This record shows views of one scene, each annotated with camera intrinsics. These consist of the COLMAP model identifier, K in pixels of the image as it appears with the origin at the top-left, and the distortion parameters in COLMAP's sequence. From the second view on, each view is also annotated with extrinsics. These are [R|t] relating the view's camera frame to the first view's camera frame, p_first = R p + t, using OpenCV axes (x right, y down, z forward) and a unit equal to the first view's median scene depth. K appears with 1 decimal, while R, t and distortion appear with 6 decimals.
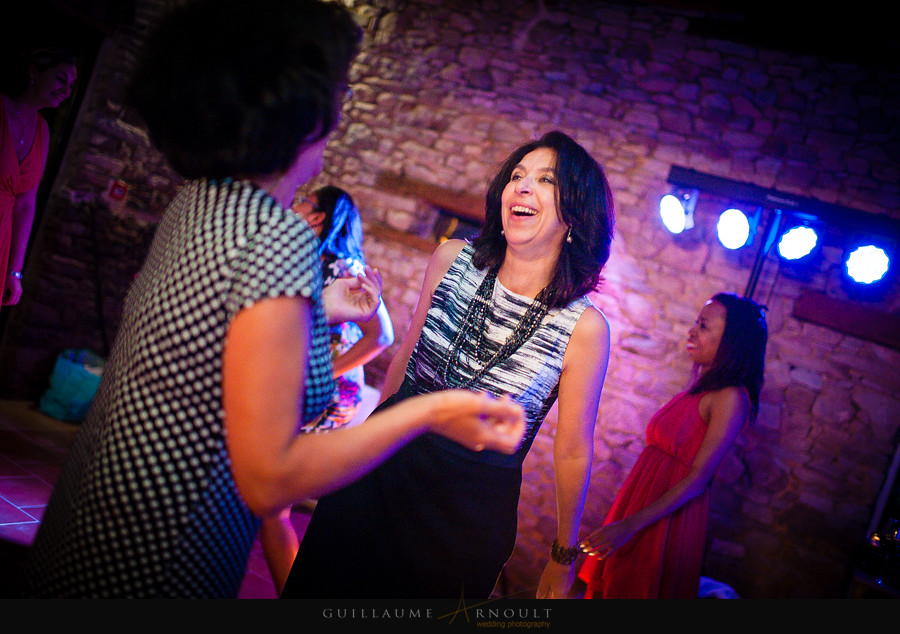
lens RADIAL K [[895.9, 0, 455.2], [0, 895.9, 304.1], [0, 0, 1]] dist [-0.101349, 0.095886]
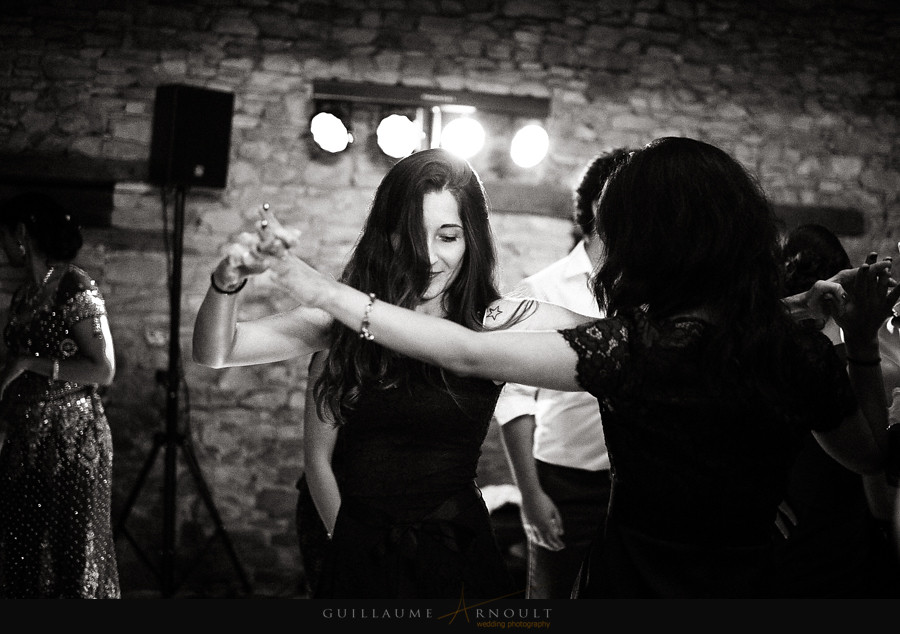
lens RADIAL K [[895.9, 0, 455.2], [0, 895.9, 304.1], [0, 0, 1]] dist [-0.101349, 0.095886]
pose [[0.754703, -0.307913, 0.579321, -0.212824], [0.216762, 0.950462, 0.222792, -0.098537], [-0.619223, -0.042567, 0.784061, 0.184560]]
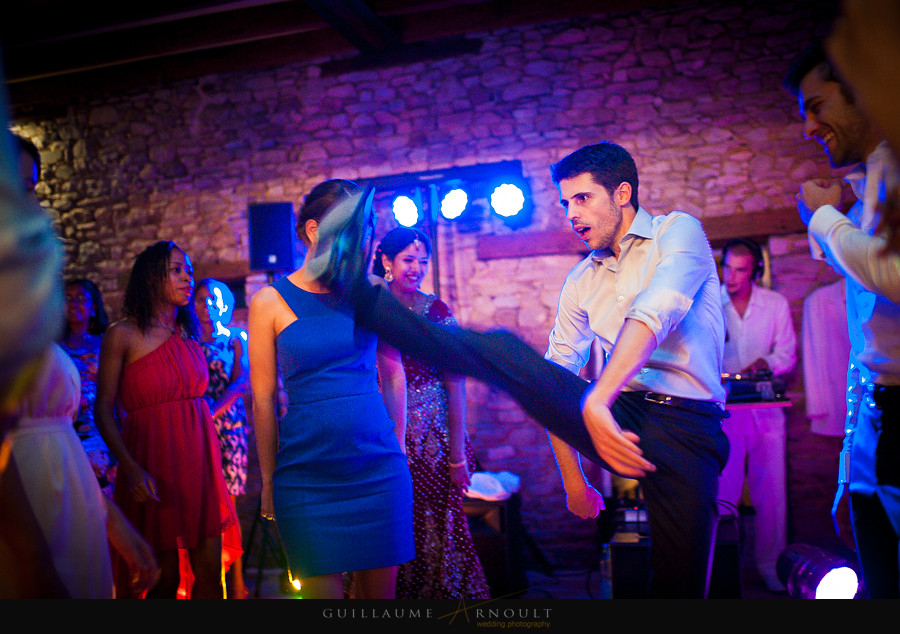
lens RADIAL K [[895.9, 0, 455.2], [0, 895.9, 304.1], [0, 0, 1]] dist [-0.101349, 0.095886]
pose [[0.905892, -0.359186, 0.224379, 0.041836], [0.372426, 0.927882, -0.018253, 0.075123], [-0.201641, 0.100100, 0.974331, -0.199486]]
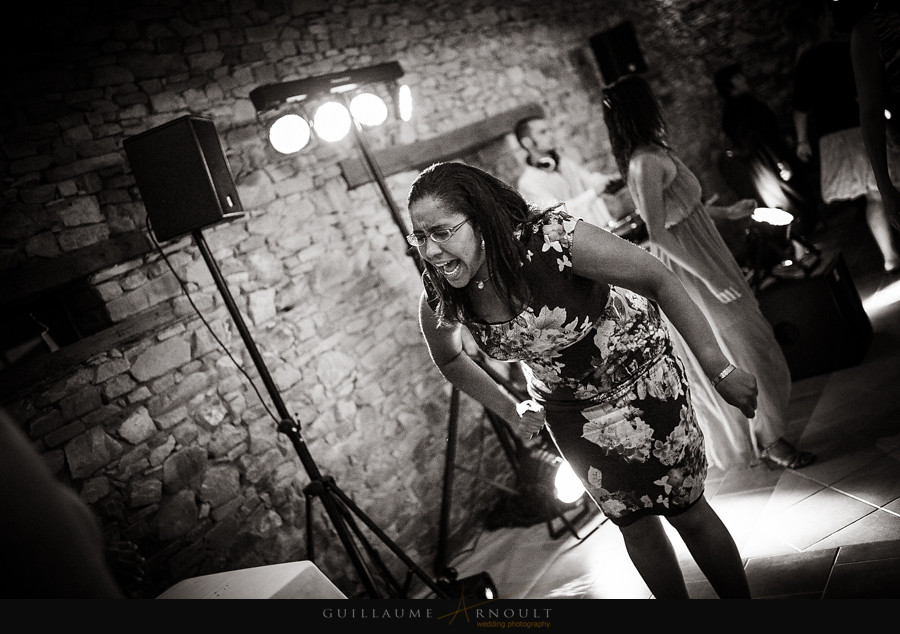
lens RADIAL K [[895.9, 0, 455.2], [0, 895.9, 304.1], [0, 0, 1]] dist [-0.101349, 0.095886]
pose [[-0.015434, -0.442127, 0.896820, -0.585055], [0.449535, 0.798099, 0.401194, -0.226479], [-0.893129, 0.409344, 0.186433, 0.676918]]
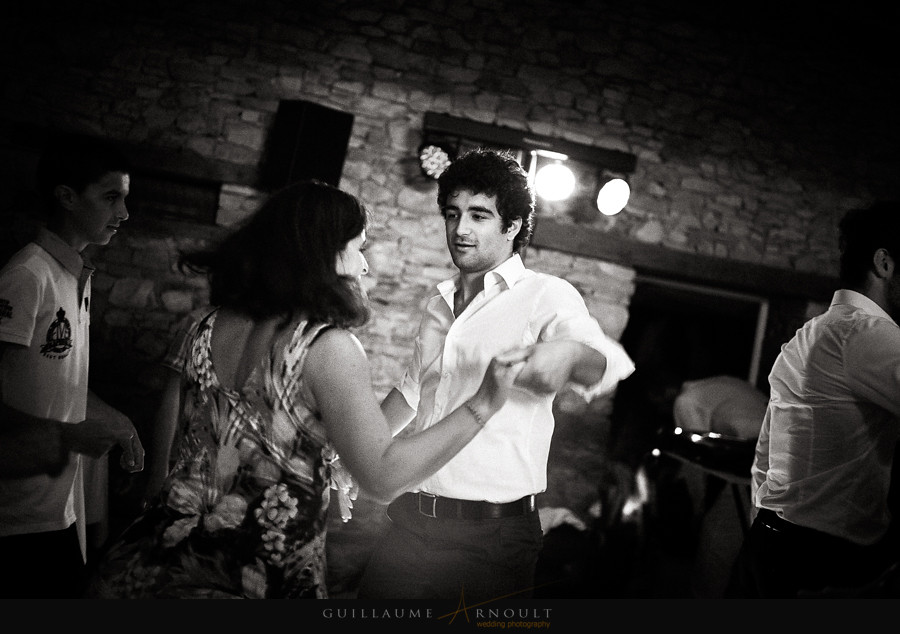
lens RADIAL K [[895.9, 0, 455.2], [0, 895.9, 304.1], [0, 0, 1]] dist [-0.101349, 0.095886]
pose [[0.763581, -0.202189, 0.613241, -0.331419], [0.099311, 0.975185, 0.197866, -0.127208], [-0.638029, -0.090185, 0.764712, 0.204827]]
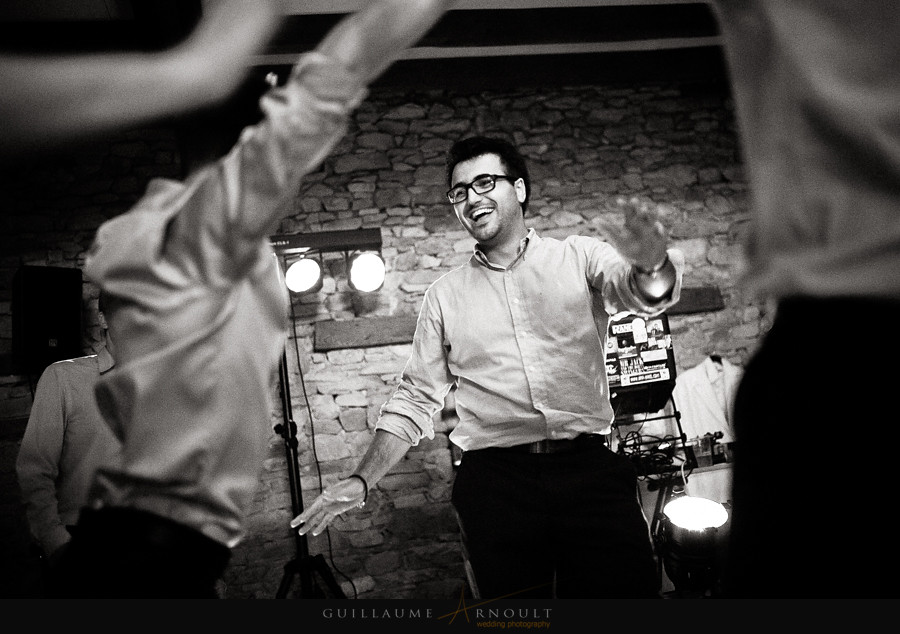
lens RADIAL K [[895.9, 0, 455.2], [0, 895.9, 304.1], [0, 0, 1]] dist [-0.101349, 0.095886]
pose [[0.698042, -0.272049, 0.662364, -0.167134], [0.397952, 0.916398, -0.043000, 0.067274], [-0.595291, 0.293605, 0.747947, 0.091847]]
